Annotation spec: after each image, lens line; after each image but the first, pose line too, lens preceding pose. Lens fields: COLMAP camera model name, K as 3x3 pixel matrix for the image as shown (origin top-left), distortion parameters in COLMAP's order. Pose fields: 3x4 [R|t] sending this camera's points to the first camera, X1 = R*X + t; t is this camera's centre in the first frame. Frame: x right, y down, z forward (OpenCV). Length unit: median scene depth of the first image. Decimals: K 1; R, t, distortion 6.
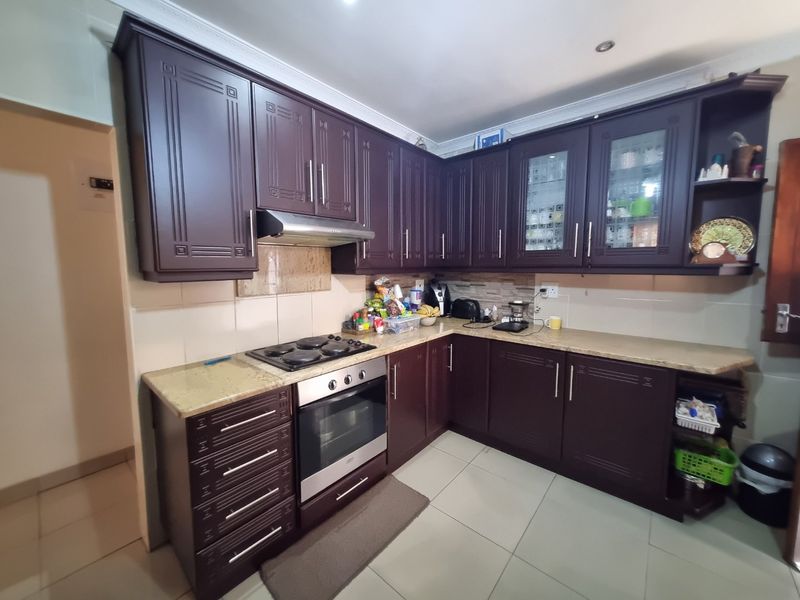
lens RADIAL K [[315.1, 0, 401.5], [0, 315.1, 301.5], [0, 0, 1]] dist [0.000777, -0.000317]
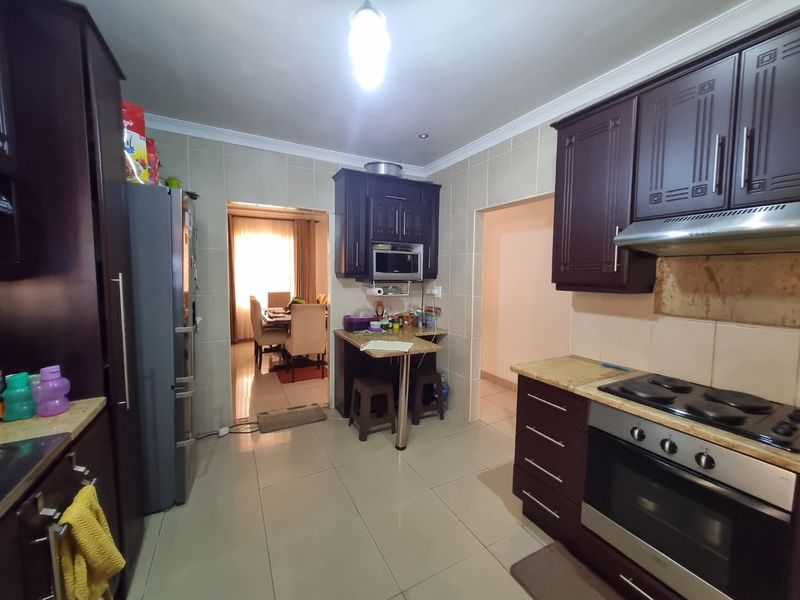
lens RADIAL K [[315.1, 0, 401.0], [0, 315.1, 294.6], [0, 0, 1]] dist [0.000777, -0.000317]
pose [[-0.354618, 0.058278, -0.933193, 0.659426], [-0.117443, 0.987375, 0.106291, -0.085294], [0.927606, 0.147290, -0.343297, 0.625291]]
